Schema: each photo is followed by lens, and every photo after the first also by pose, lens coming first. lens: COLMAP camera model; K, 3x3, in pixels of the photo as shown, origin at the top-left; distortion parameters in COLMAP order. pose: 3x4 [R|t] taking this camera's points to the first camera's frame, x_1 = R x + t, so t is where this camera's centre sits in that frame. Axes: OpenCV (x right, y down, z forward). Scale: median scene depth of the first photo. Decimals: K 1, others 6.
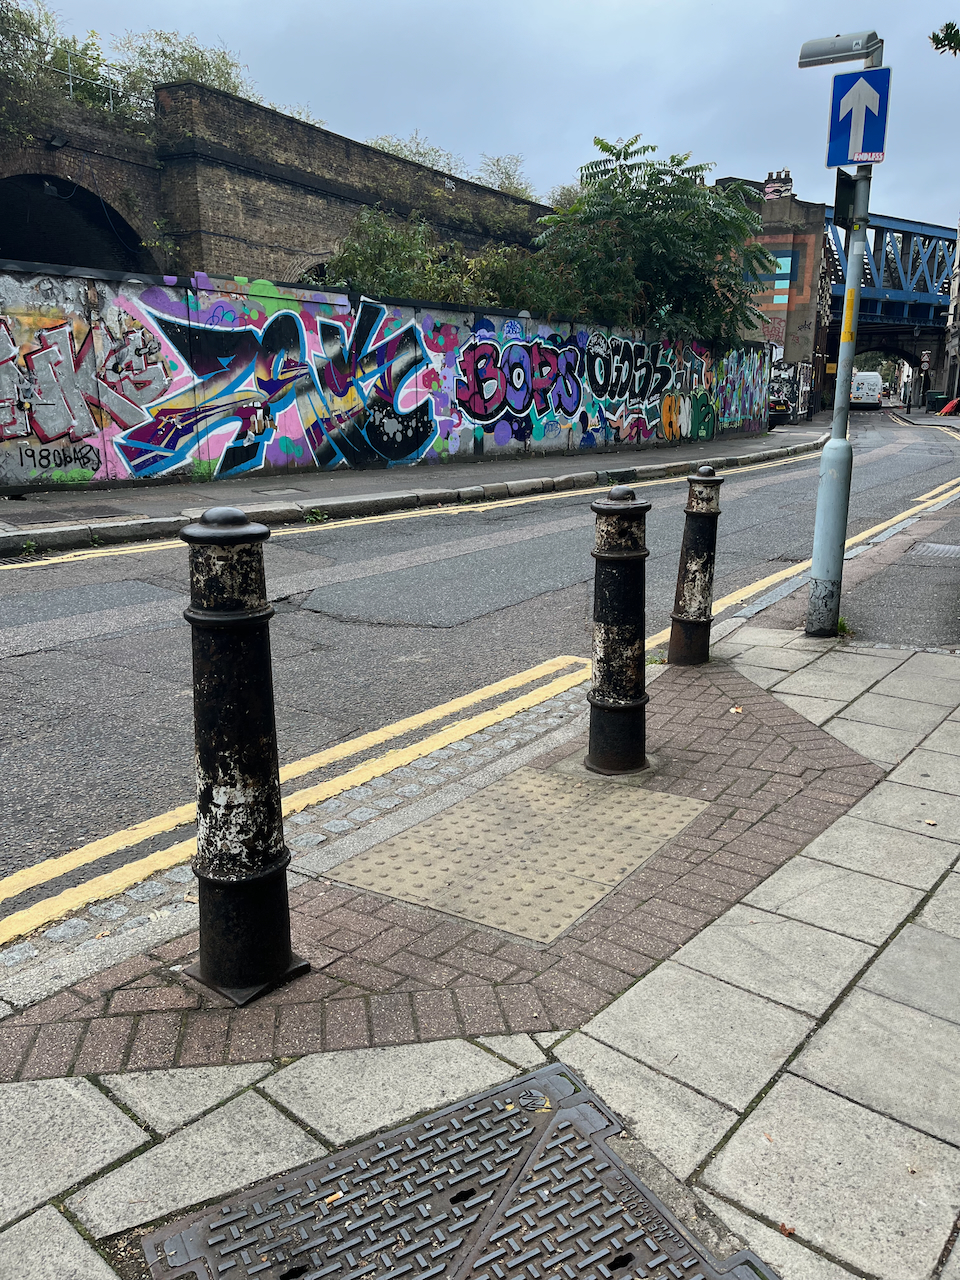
lens RADIAL K [[982.3, 0, 508.3], [0, 982.3, 635.8], [0, 0, 1]] dist [0.061628, -0.085459]
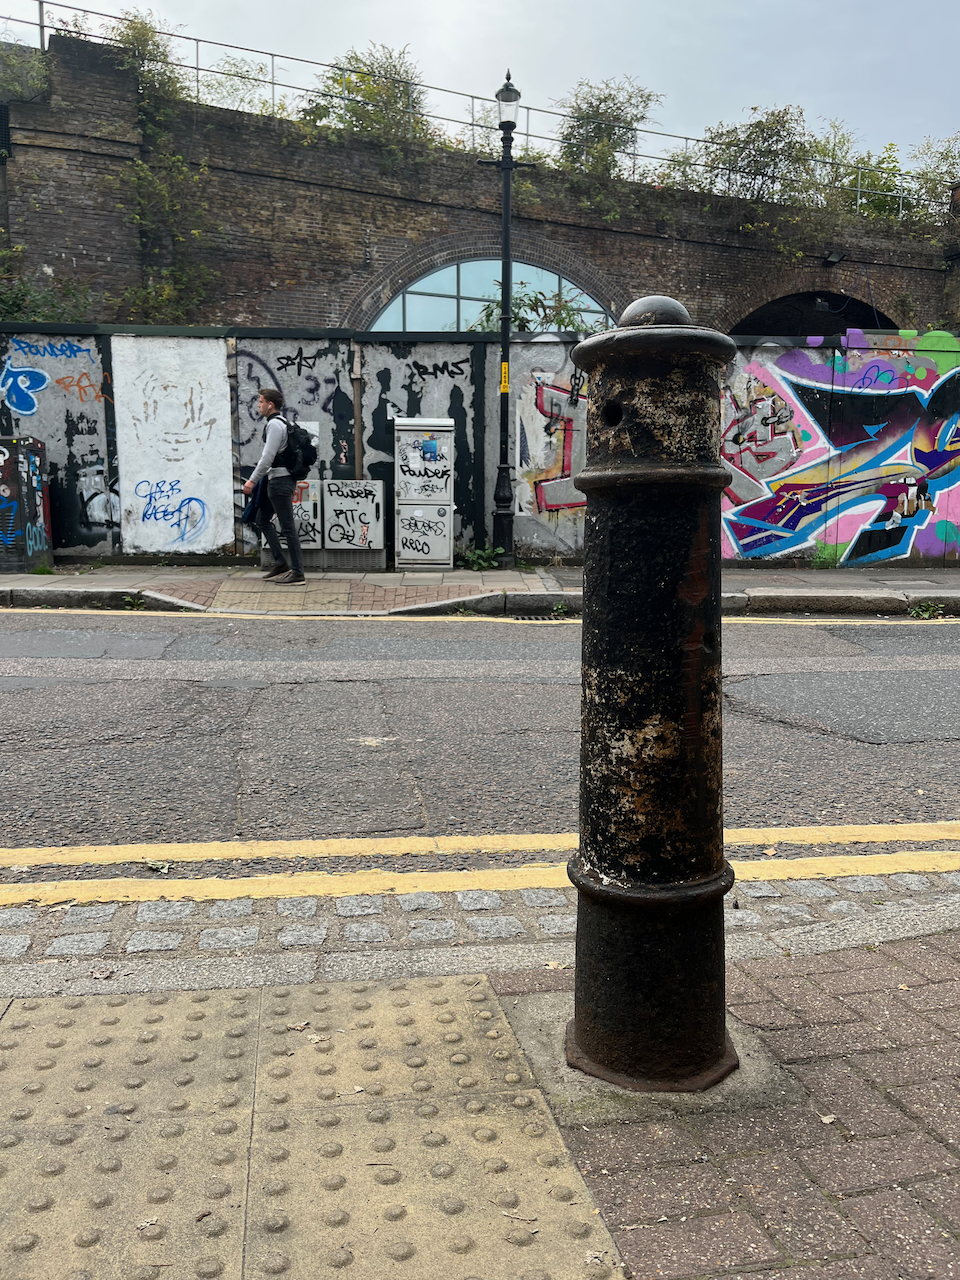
lens RADIAL K [[982.3, 0, 479.8], [0, 982.3, 637.9], [0, 0, 1]] dist [0.061628, -0.085459]
pose [[0.692462, 0.090034, -0.715815, 0.097385], [-0.181733, 0.981956, -0.052295, 0.001918], [0.698190, 0.166299, 0.696330, 0.197701]]
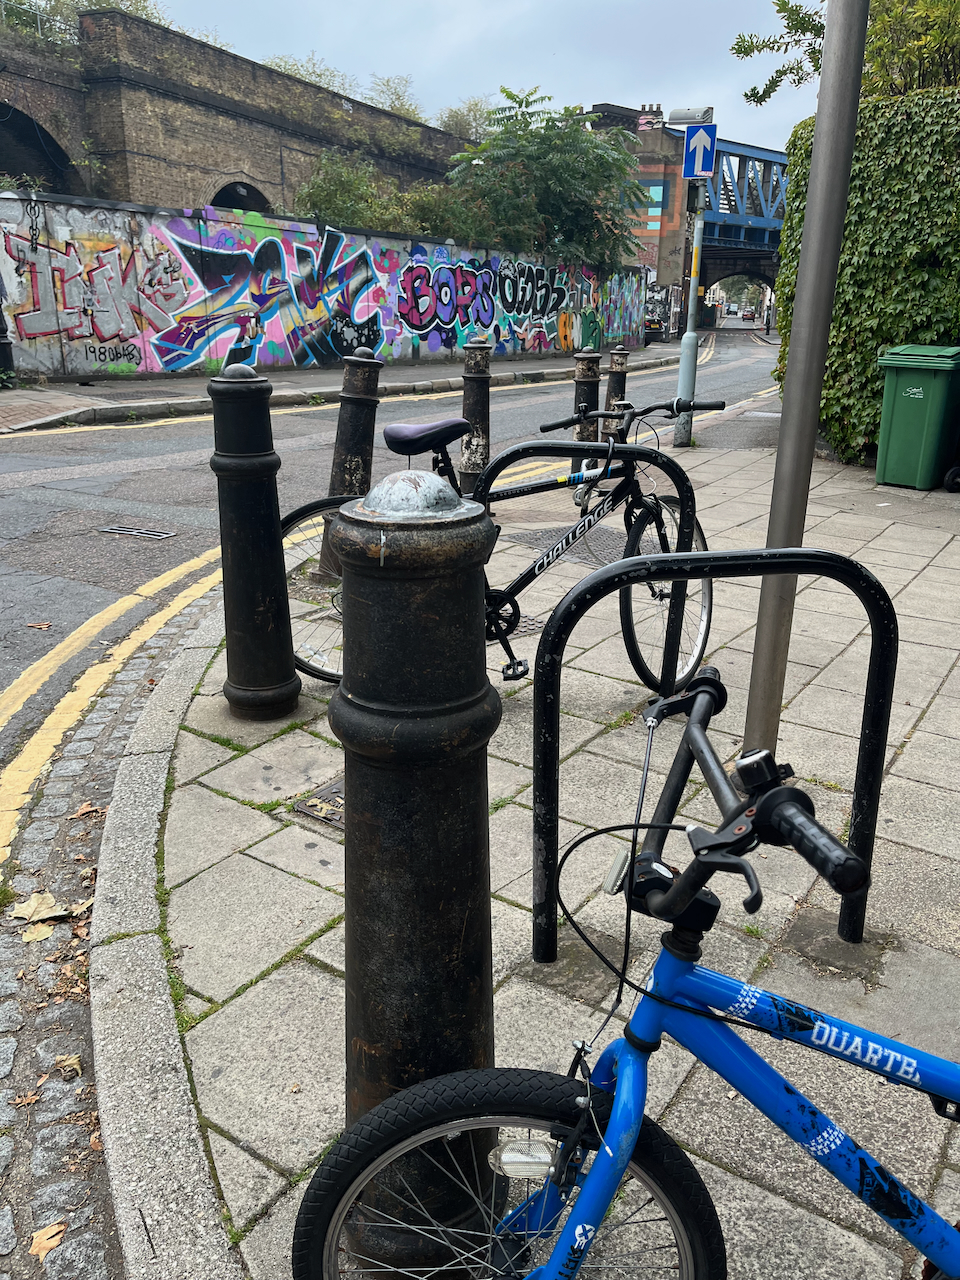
lens RADIAL K [[982.3, 0, 503.6], [0, 982.3, 645.9], [0, 0, 1]] dist [0.061628, -0.085459]
pose [[0.992849, -0.028107, 0.116017, -0.091715], [0.018327, 0.996253, 0.084519, 0.084890], [-0.117958, -0.081789, 0.989645, -0.315434]]
